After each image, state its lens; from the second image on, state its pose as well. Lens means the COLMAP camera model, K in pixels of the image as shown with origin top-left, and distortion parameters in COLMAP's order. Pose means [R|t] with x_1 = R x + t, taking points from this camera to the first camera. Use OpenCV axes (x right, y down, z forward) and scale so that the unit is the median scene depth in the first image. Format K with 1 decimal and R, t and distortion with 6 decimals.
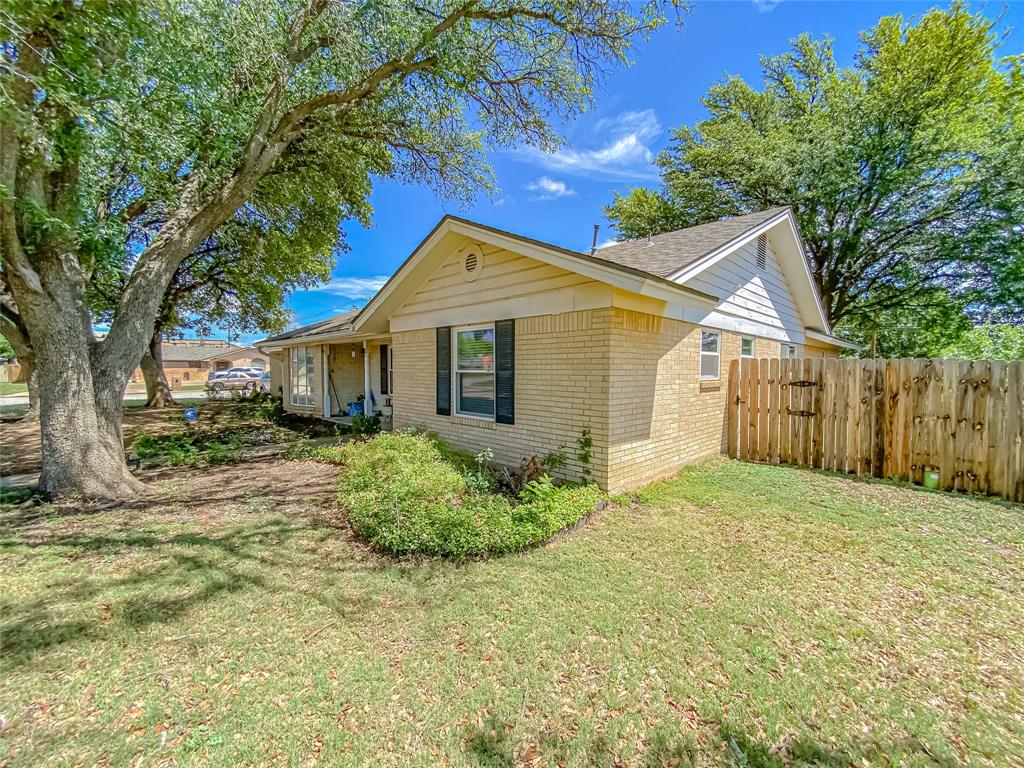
lens RADIAL K [[414.9, 0, 512.0], [0, 414.9, 384.0], [0, 0, 1]] dist [0.006102, -0.000047]
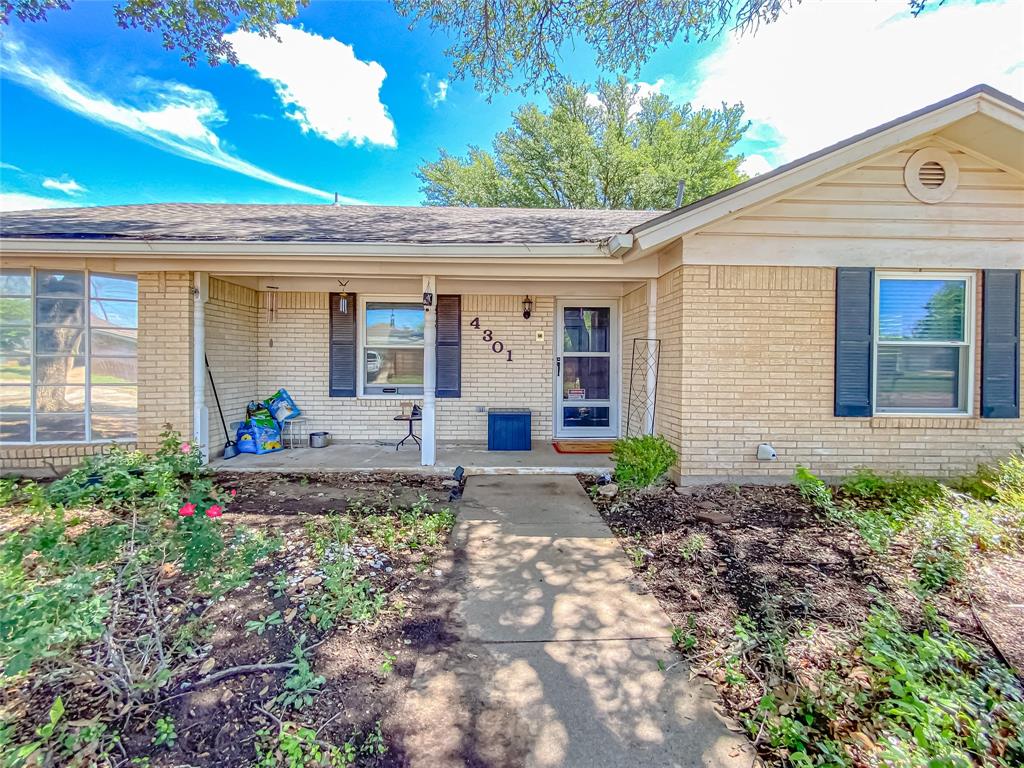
lens RADIAL K [[414.8, 0, 500.3], [0, 414.8, 371.0], [0, 0, 1]] dist [0.001668, 0.000103]
pose [[0.693885, 0.001448, 0.720085, -0.981915], [0.019368, 0.999599, -0.020674, 0.013278], [-0.719826, 0.028292, 0.693578, 0.992650]]
